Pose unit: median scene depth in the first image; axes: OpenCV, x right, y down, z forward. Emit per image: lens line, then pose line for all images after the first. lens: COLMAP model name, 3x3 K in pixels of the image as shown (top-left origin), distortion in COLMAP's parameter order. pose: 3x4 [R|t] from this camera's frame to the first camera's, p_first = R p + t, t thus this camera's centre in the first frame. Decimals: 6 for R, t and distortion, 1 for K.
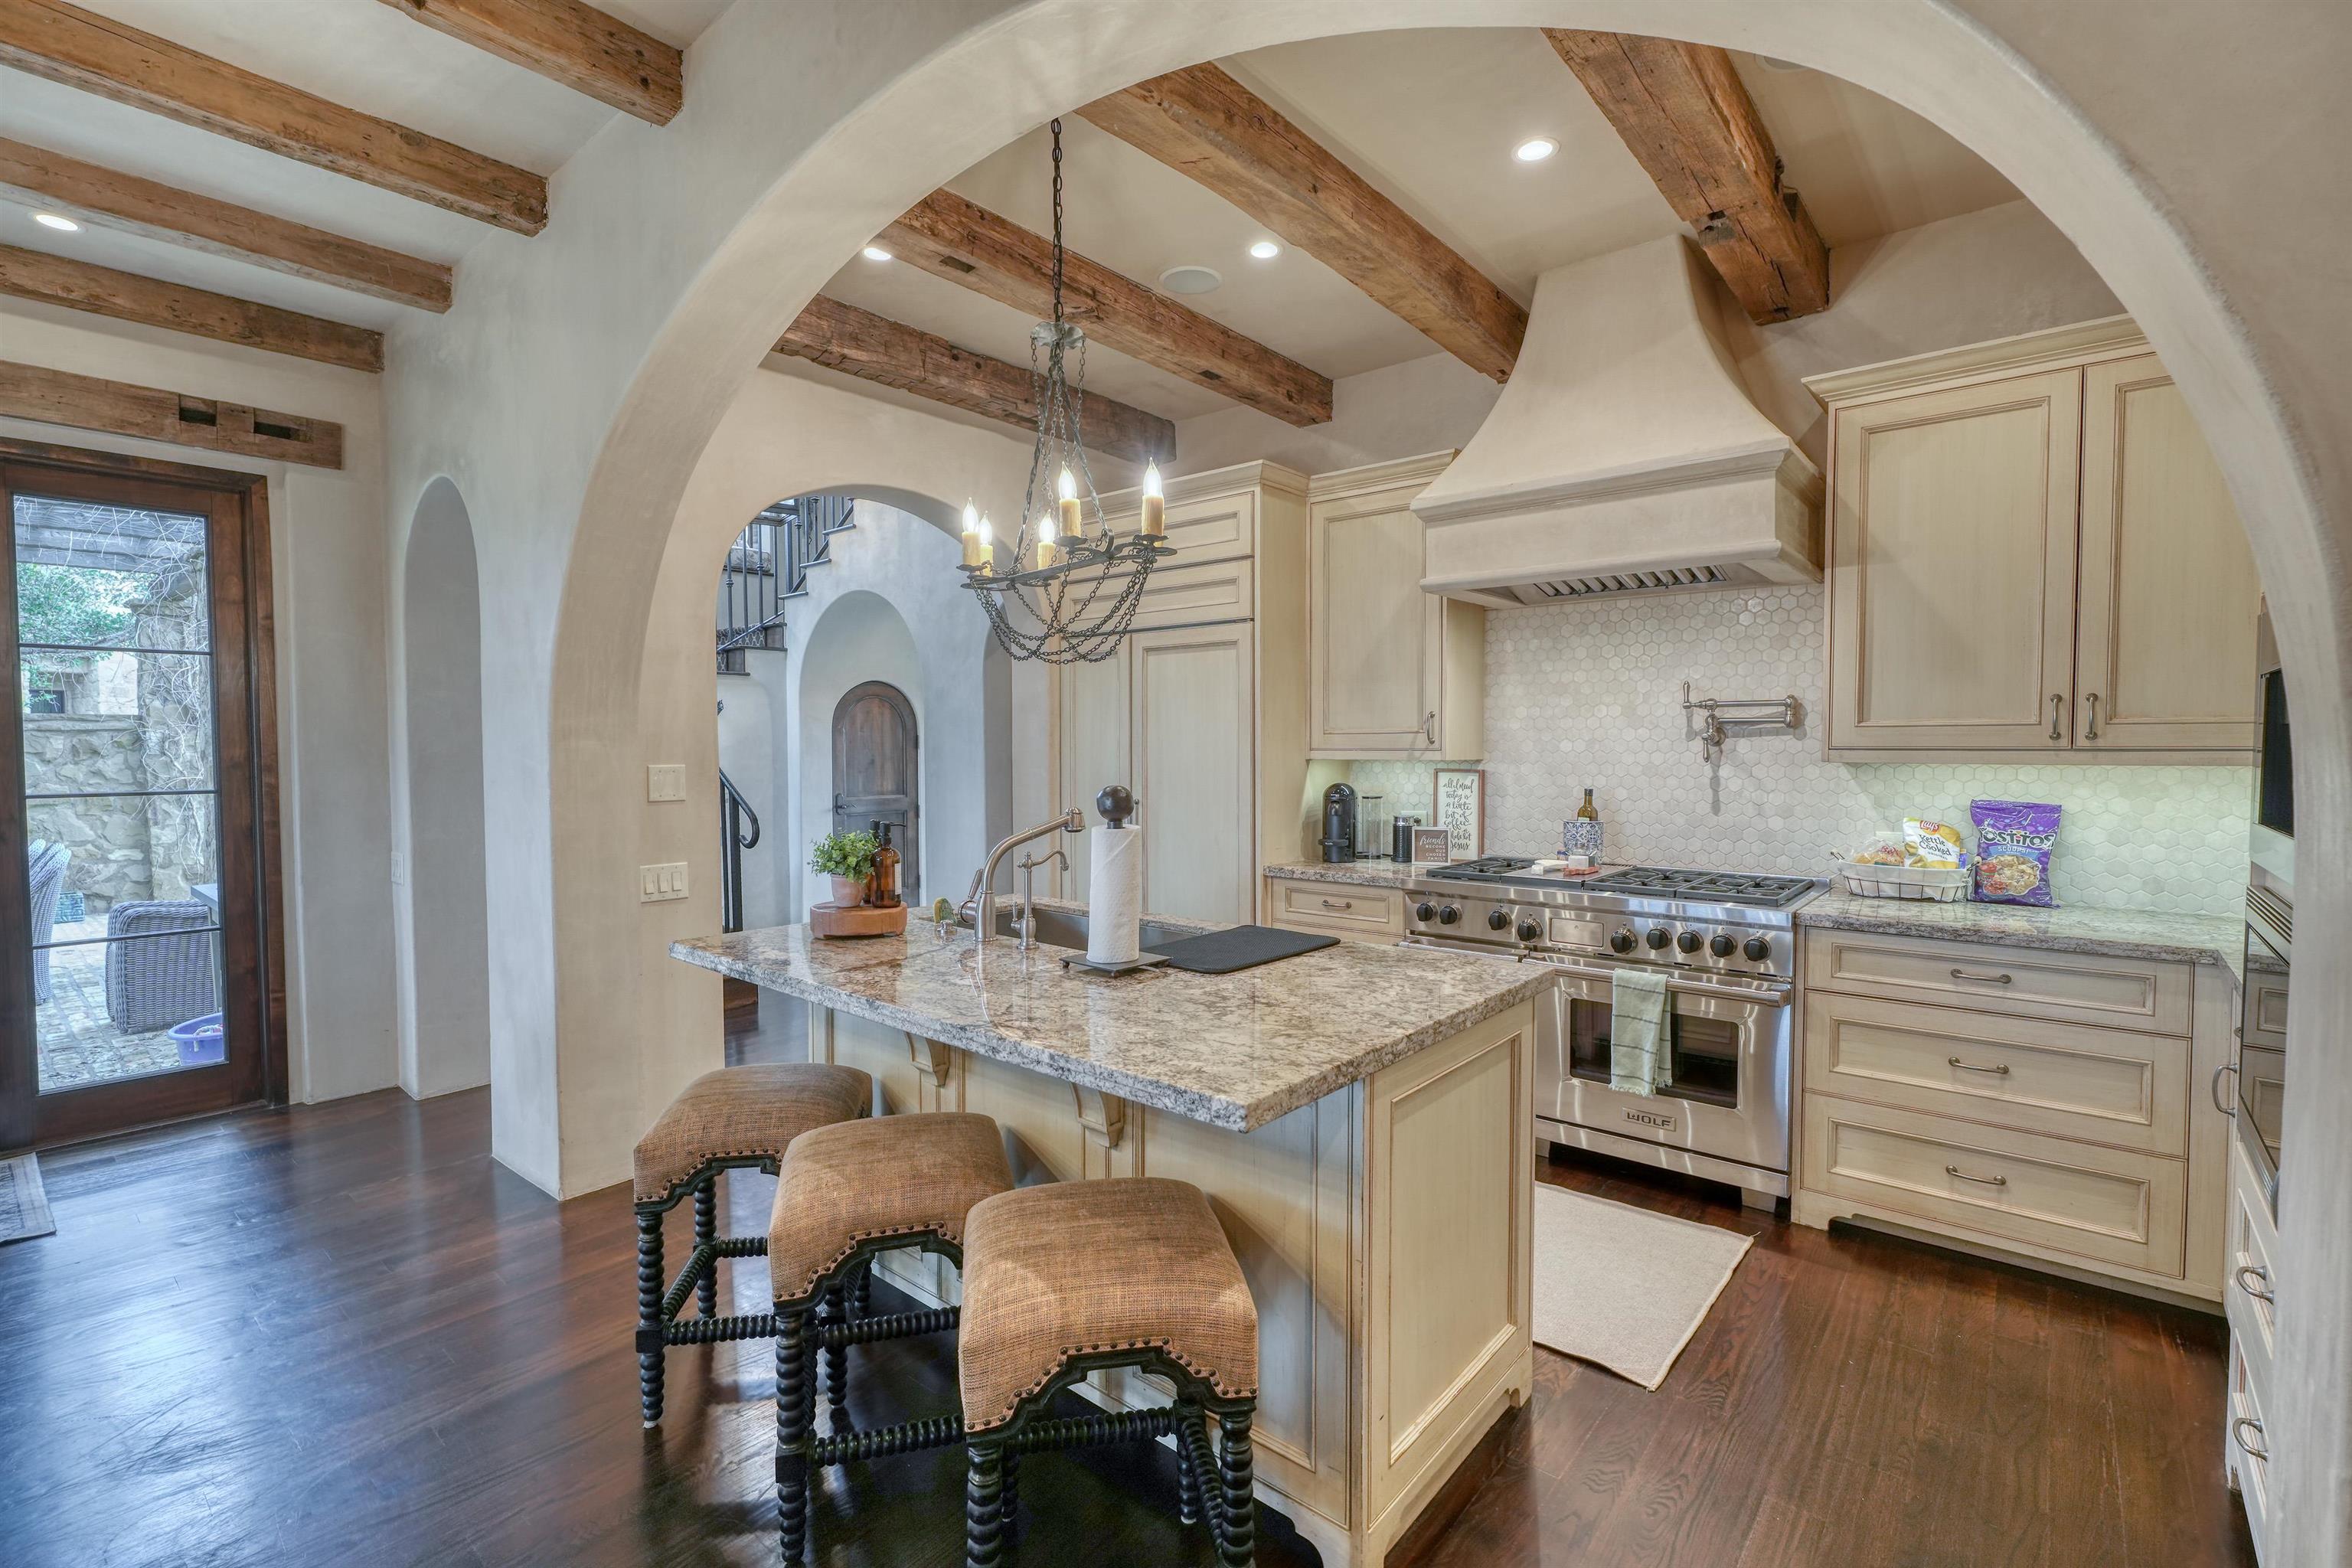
lens RADIAL K [[1044.6, 0, 1172.8], [0, 1044.6, 777.2], [0, 0, 1]] dist [-0.004607, -0.000789]
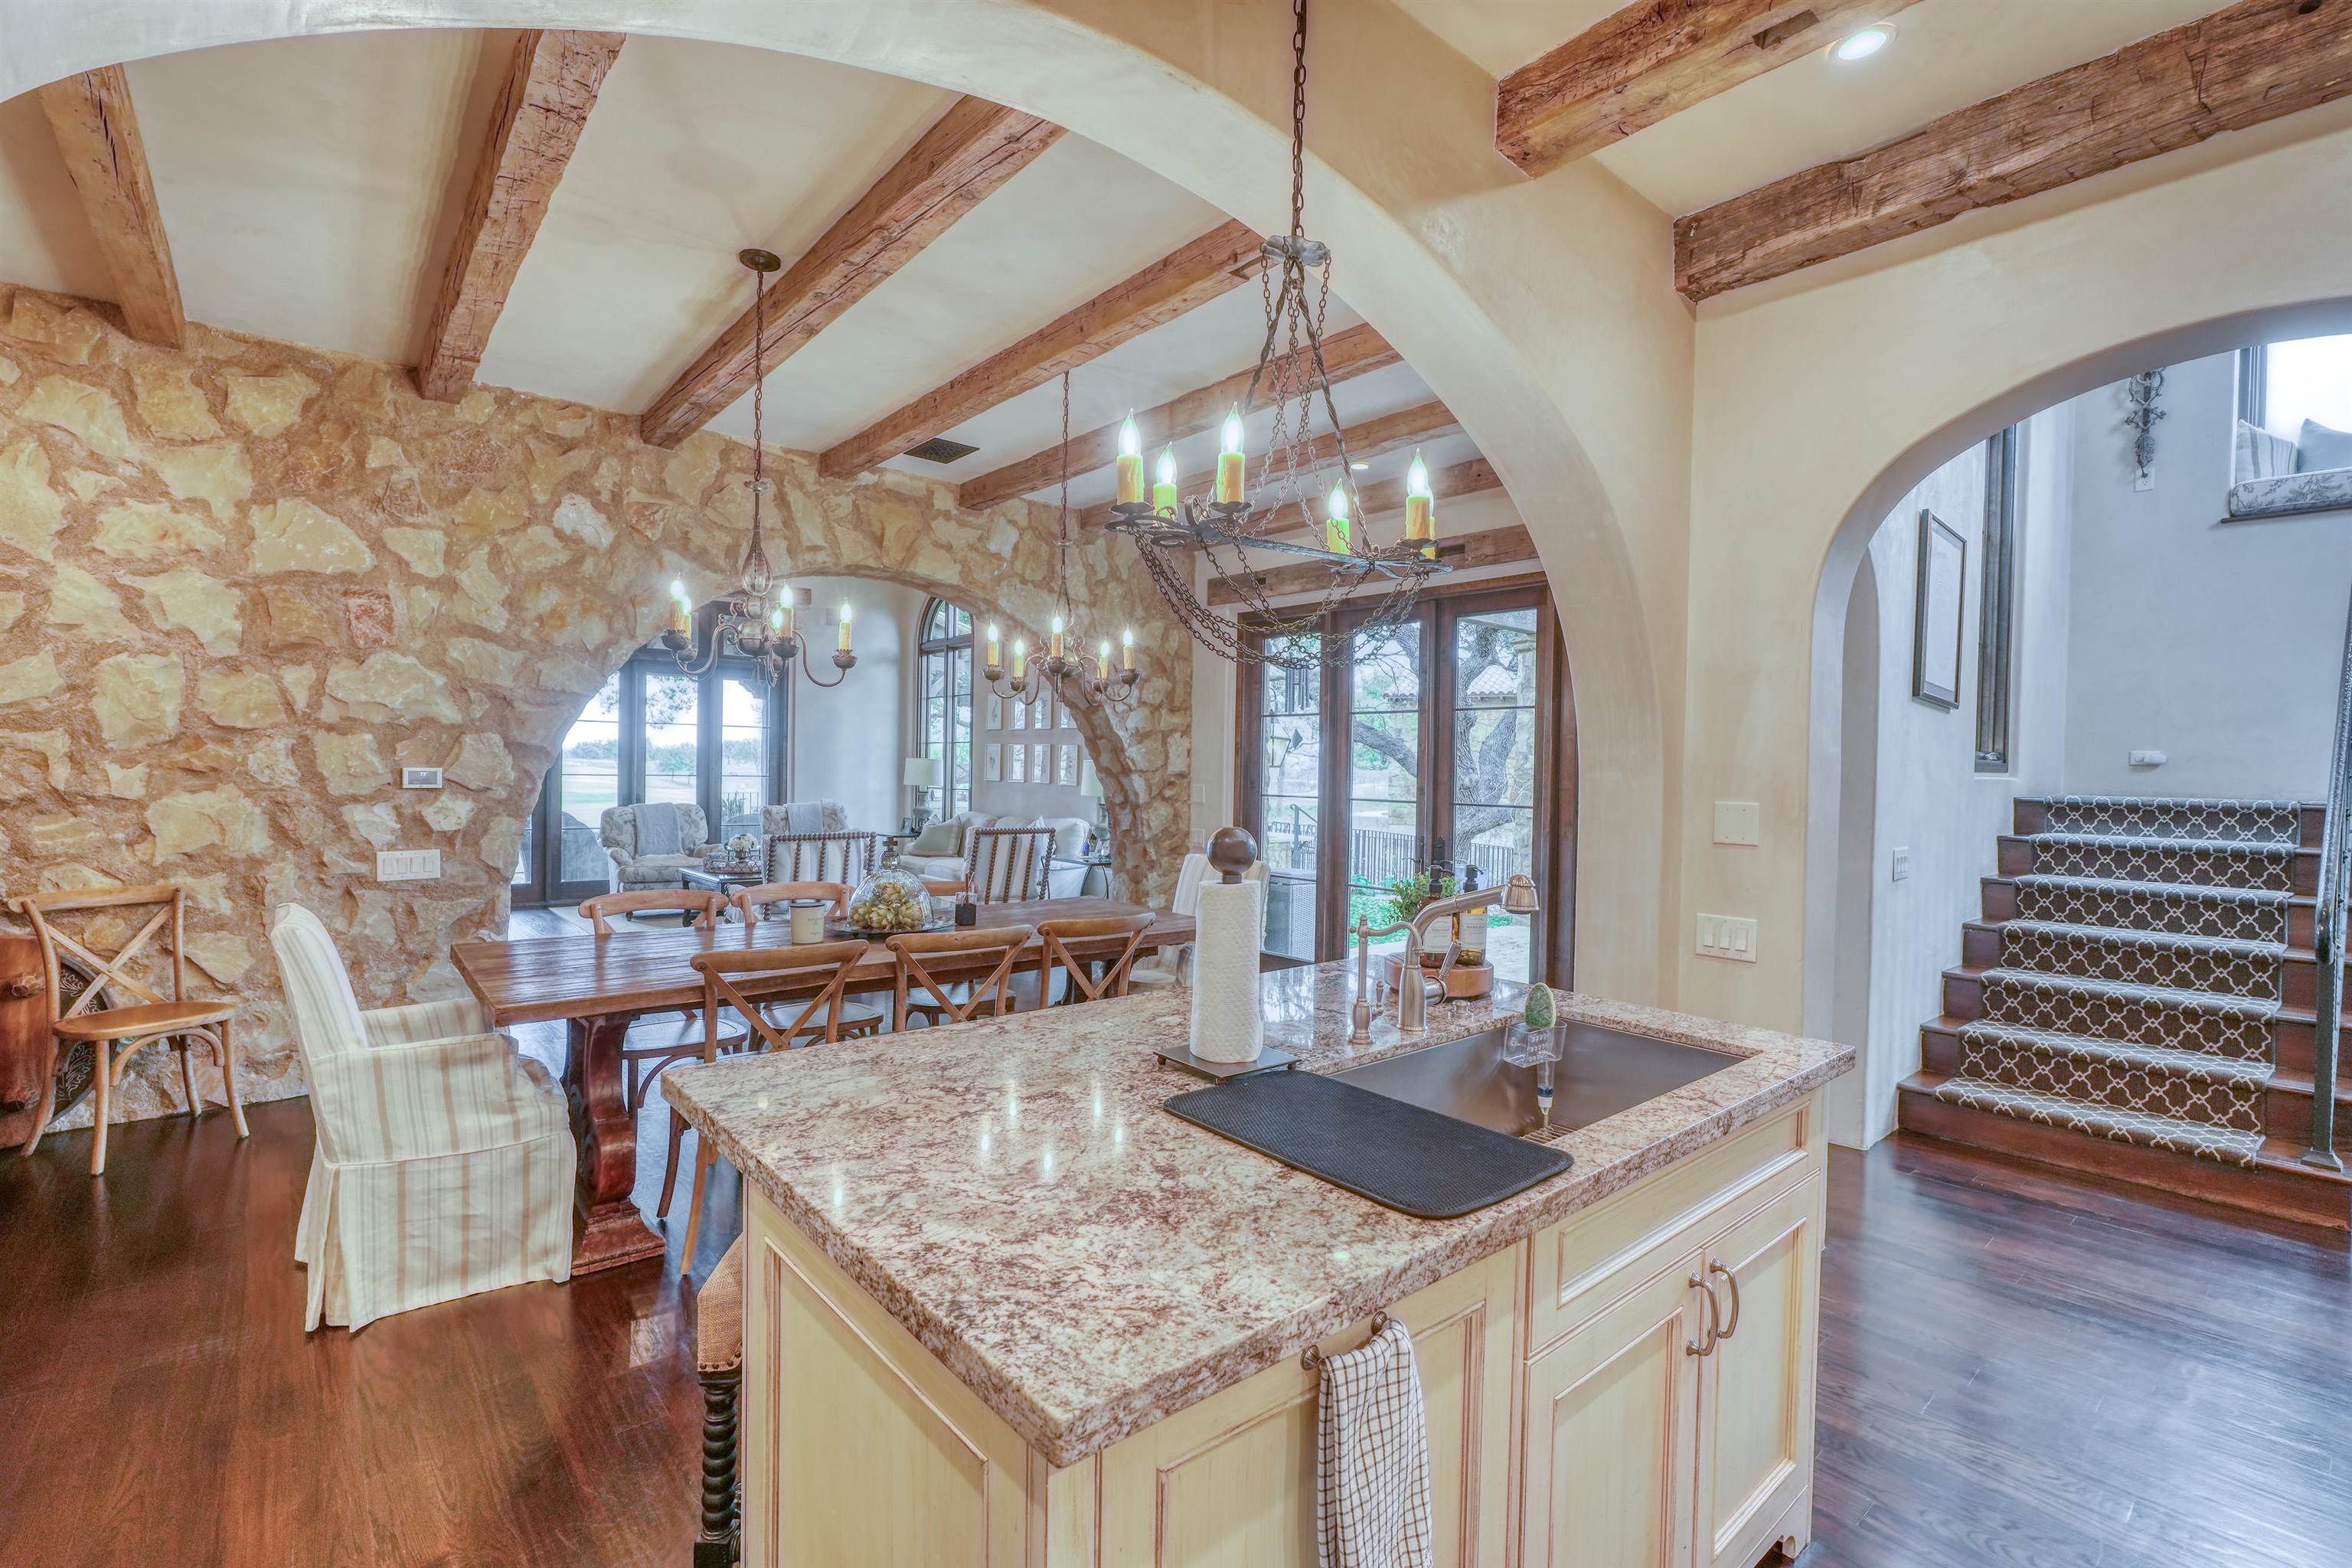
lens RADIAL K [[1044.6, 0, 1169.0], [0, 1044.6, 785.5], [0, 0, 1]] dist [-0.004607, -0.000789]
pose [[-0.157494, 0.016931, -0.987375, 0.886834], [-0.048674, 0.998505, 0.024886, -0.048438], [0.986320, 0.051979, -0.156435, 1.361902]]
